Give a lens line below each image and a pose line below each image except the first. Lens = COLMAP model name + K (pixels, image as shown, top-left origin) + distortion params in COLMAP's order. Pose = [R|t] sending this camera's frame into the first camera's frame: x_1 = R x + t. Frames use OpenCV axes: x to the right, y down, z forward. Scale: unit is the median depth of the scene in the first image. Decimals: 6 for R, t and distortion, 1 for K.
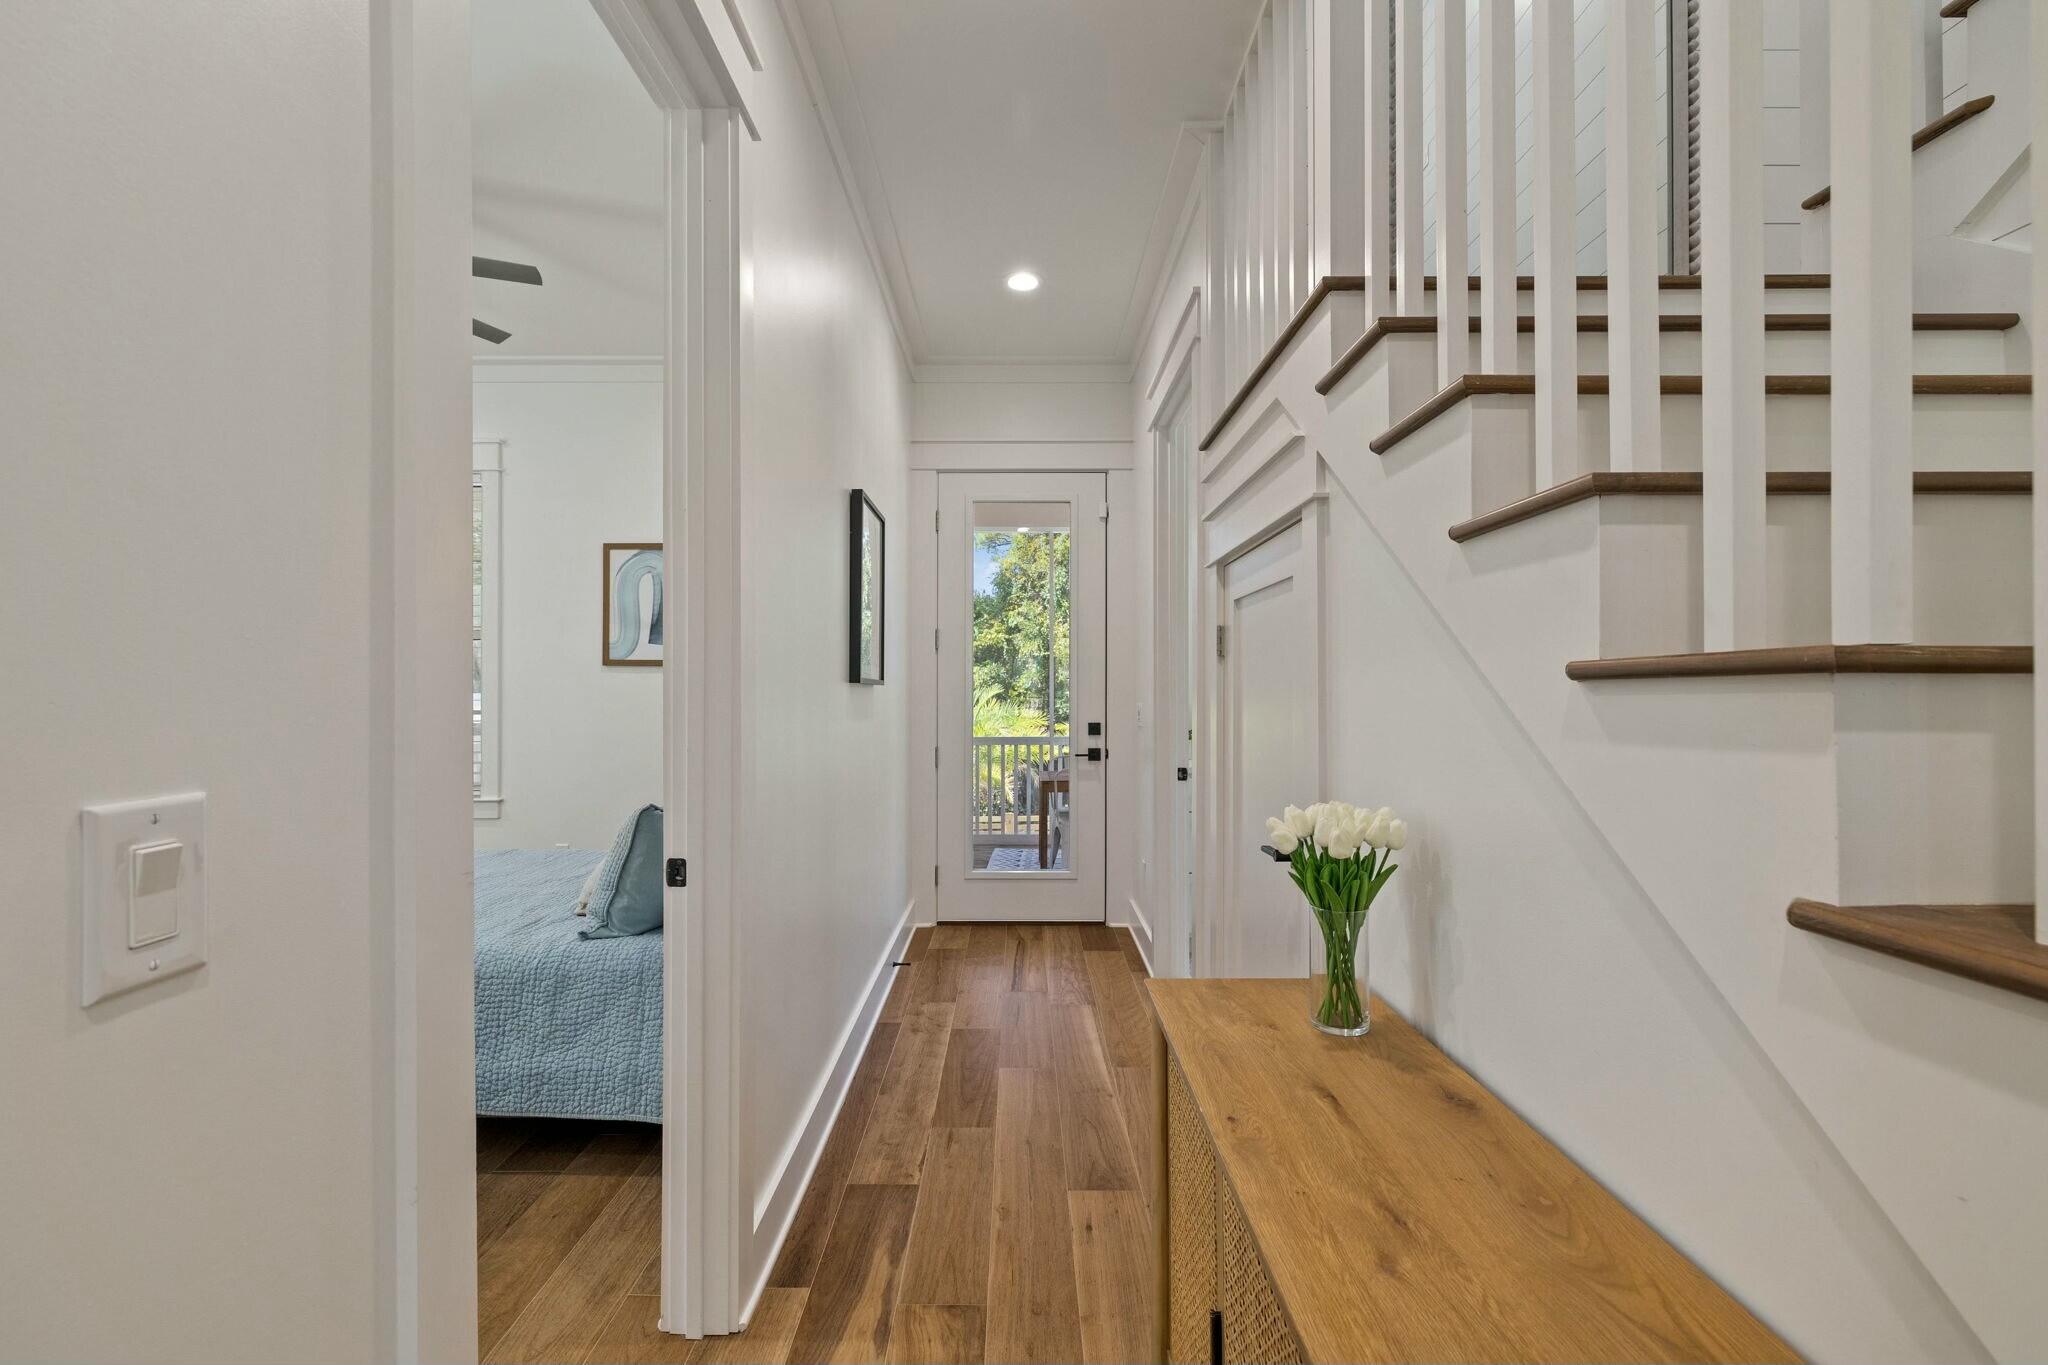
lens RADIAL K [[863.9, 0, 1018.3], [0, 863.9, 683.7], [0, 0, 1]] dist [0.003243, -0.001138]
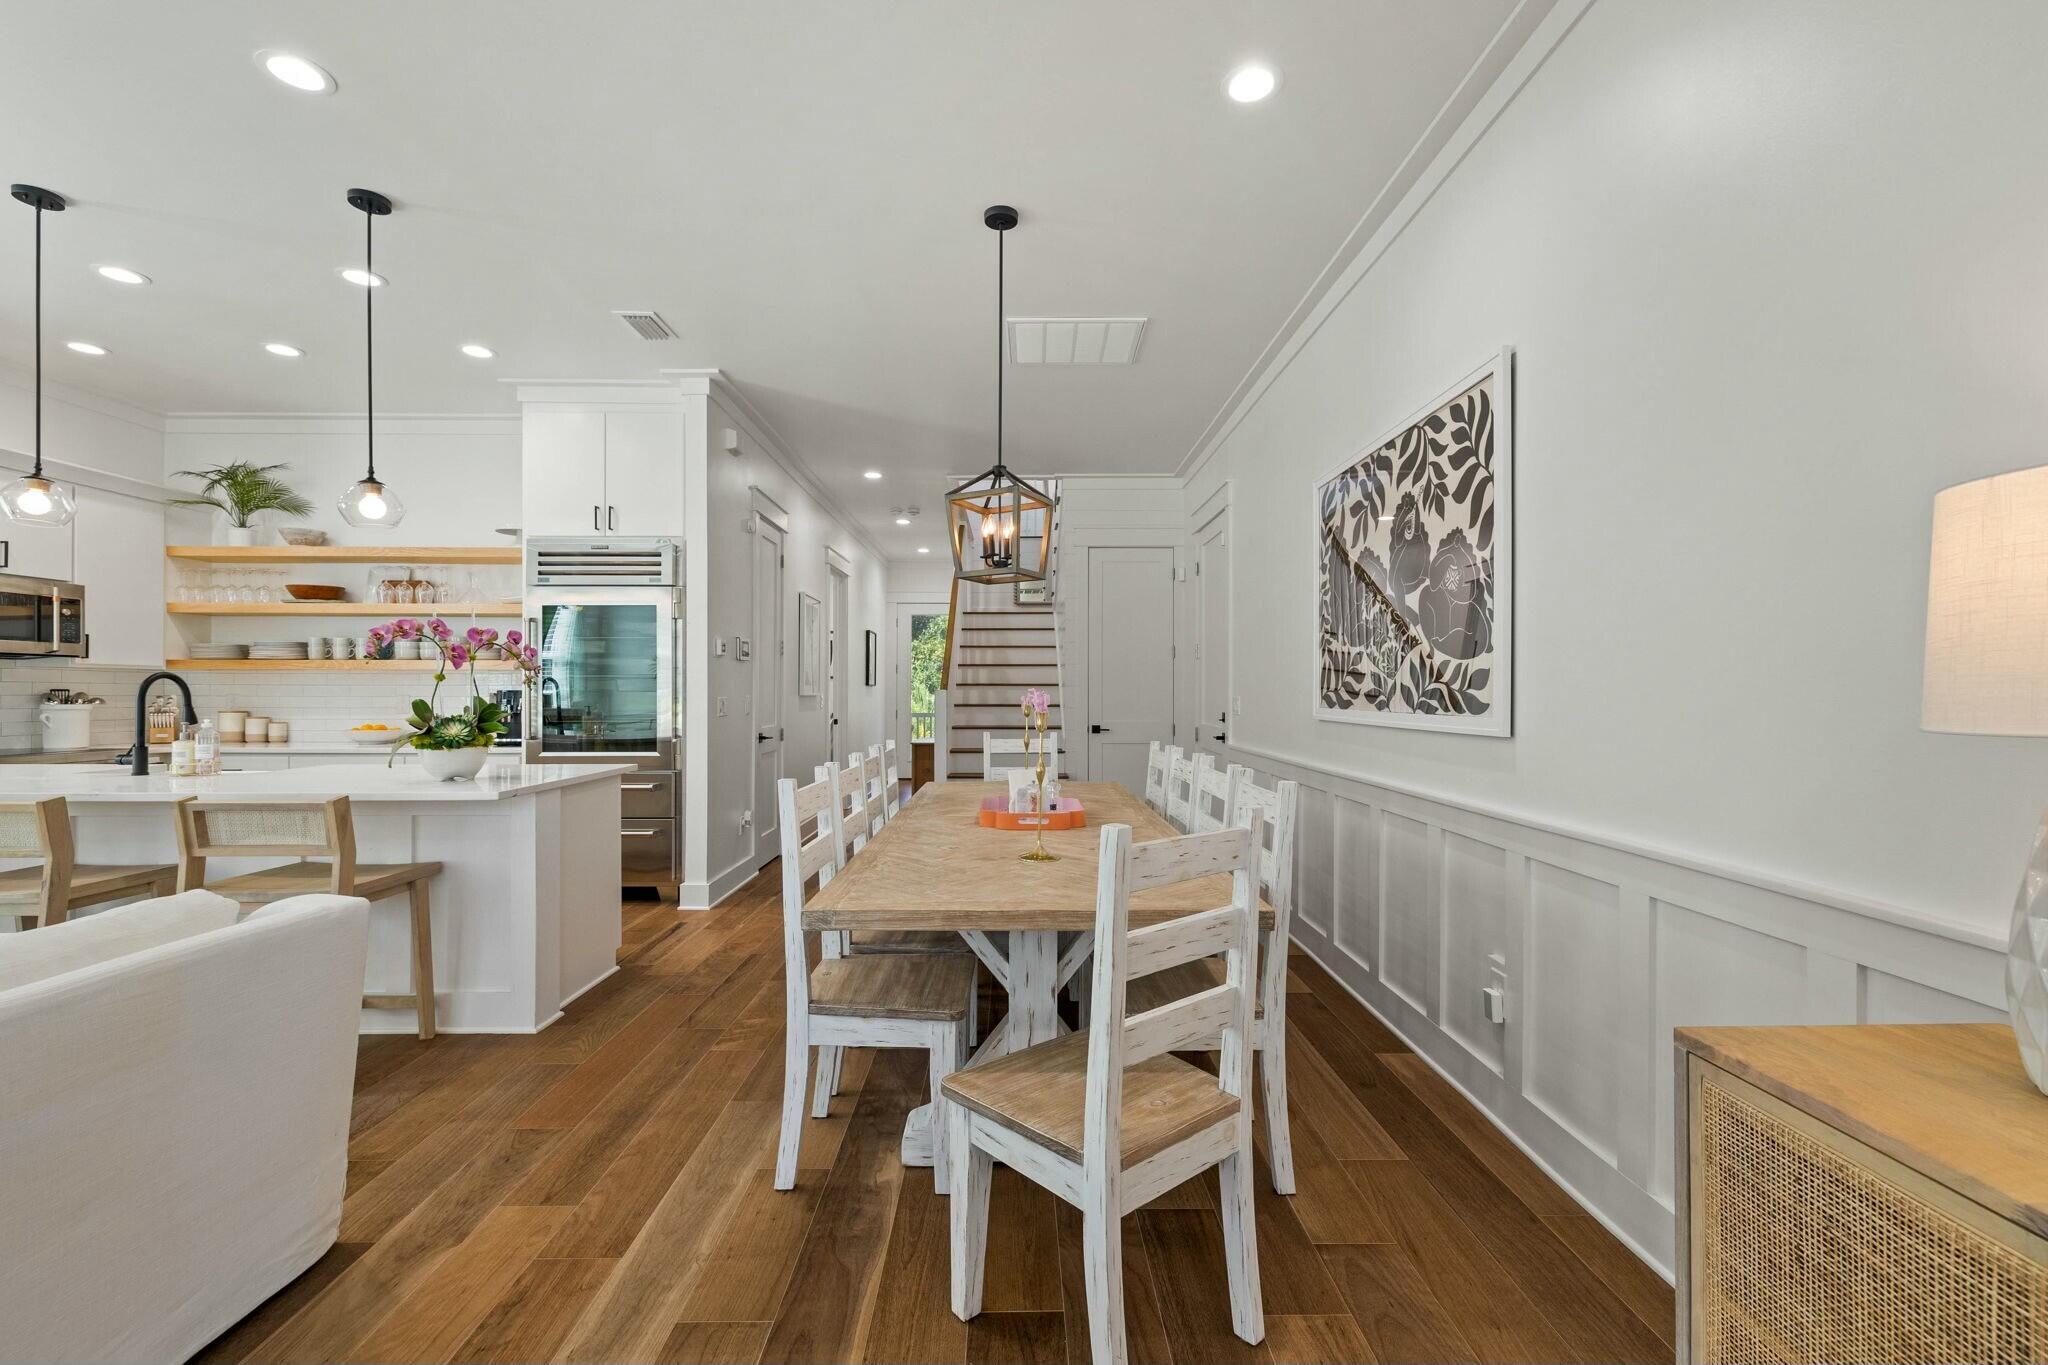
lens RADIAL K [[863.9, 0, 1017.7], [0, 863.9, 687.9], [0, 0, 1]] dist [0.003243, -0.001138]
pose [[0.999994, 0.002541, 0.002376, 0.257499], [-0.002548, 0.999992, 0.003093, -0.001477], [-0.002368, -0.003099, 0.999992, -1.565503]]
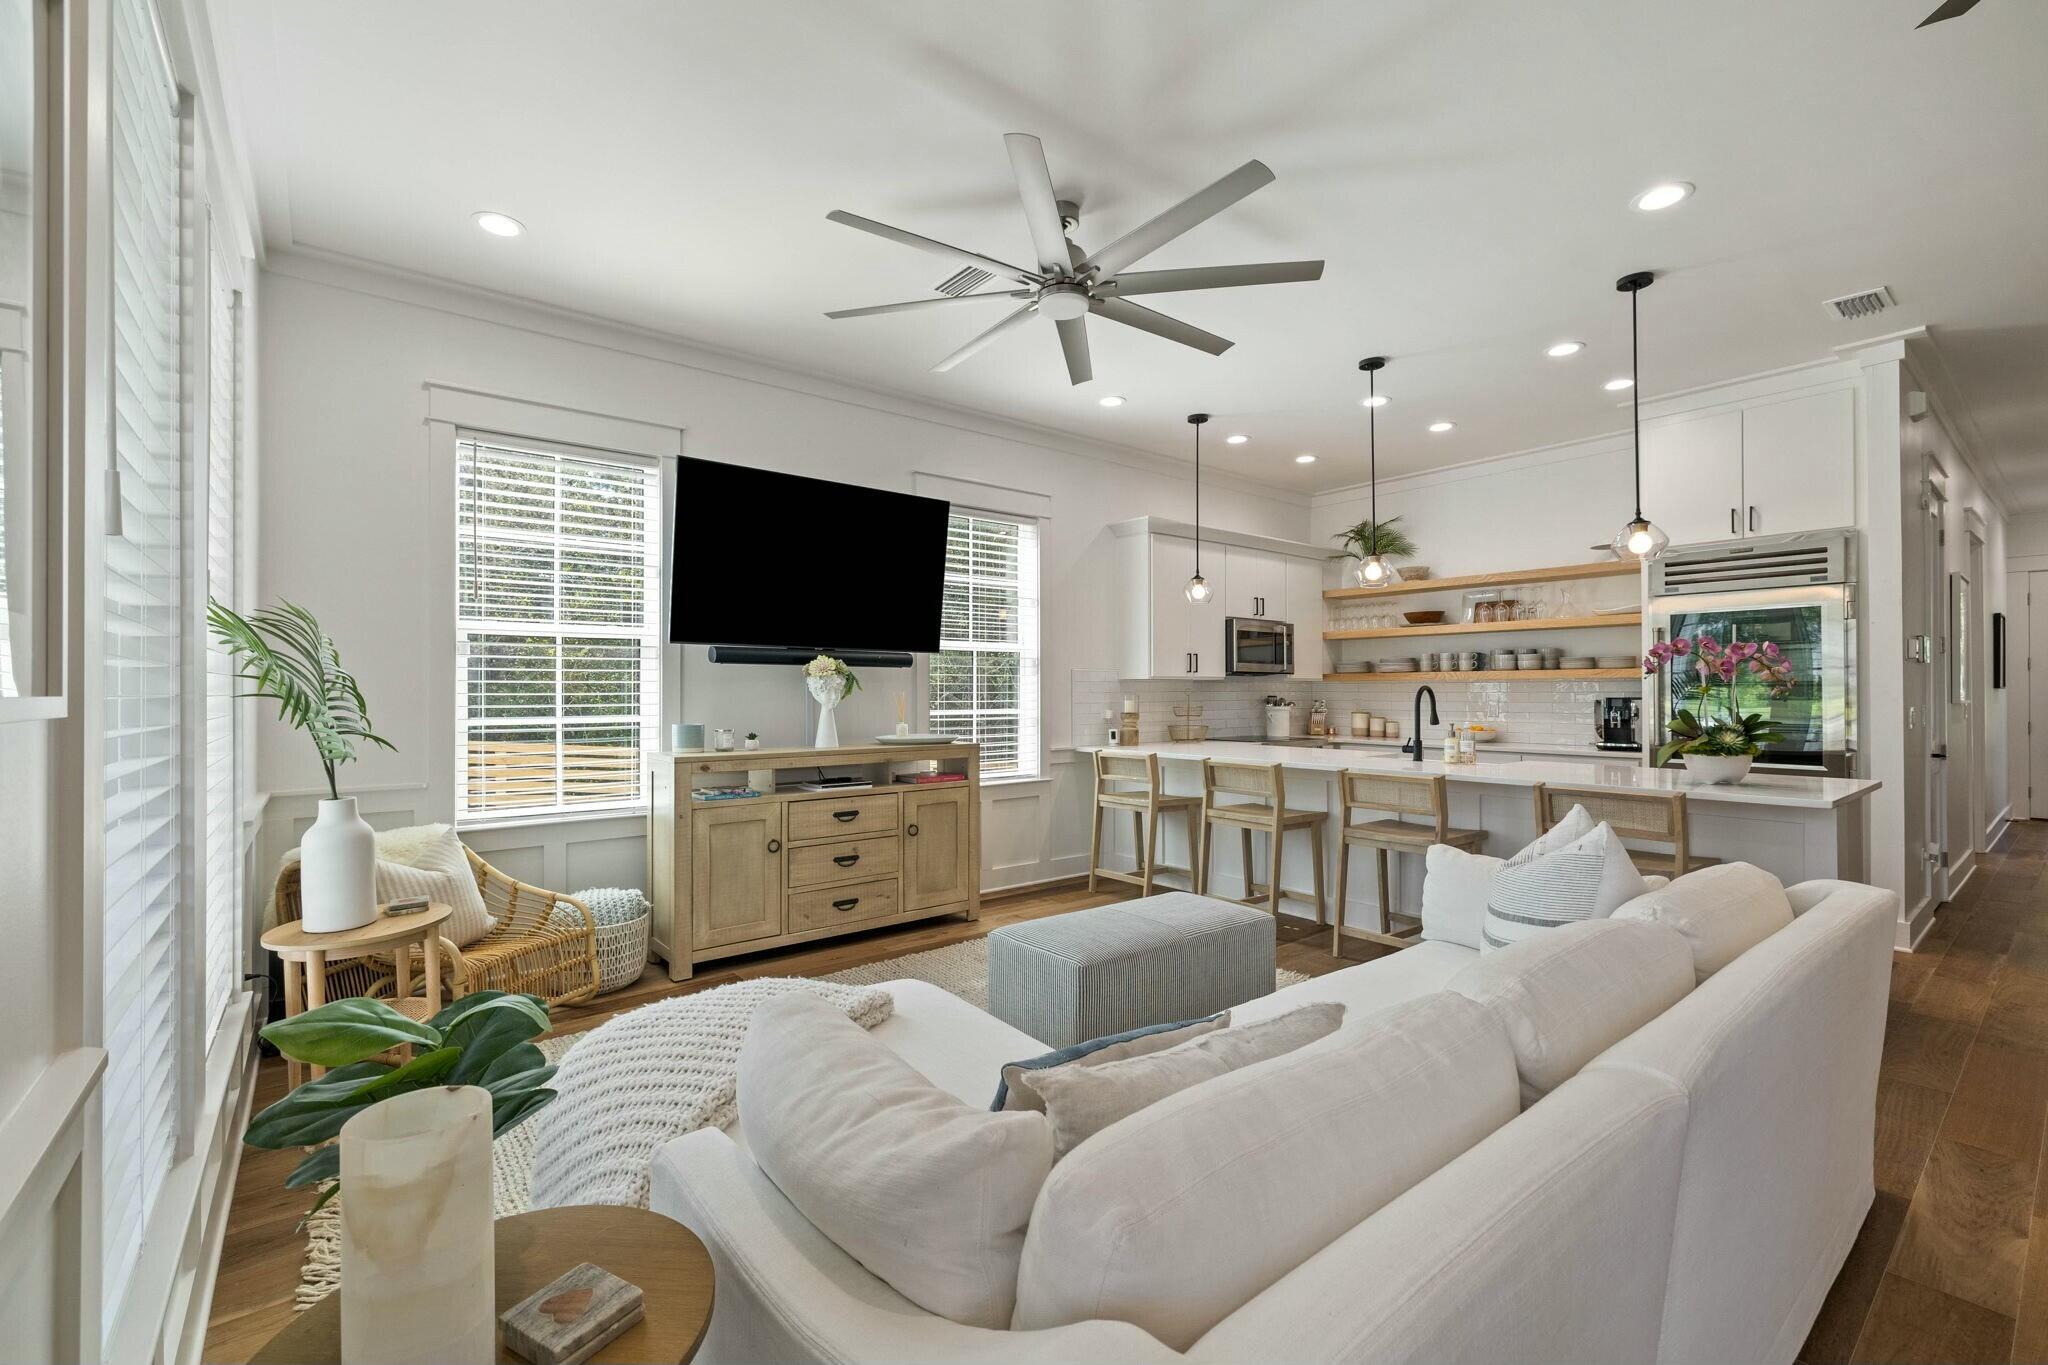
lens RADIAL K [[863.9, 0, 1028.1], [0, 863.9, 688.7], [0, 0, 1]] dist [0.003243, -0.001138]
pose [[0.621266, -0.002141, -0.783597, 0.026458], [0.006204, 0.999978, 0.002186, -0.012863], [0.783575, -0.006219, 0.621266, -1.807885]]
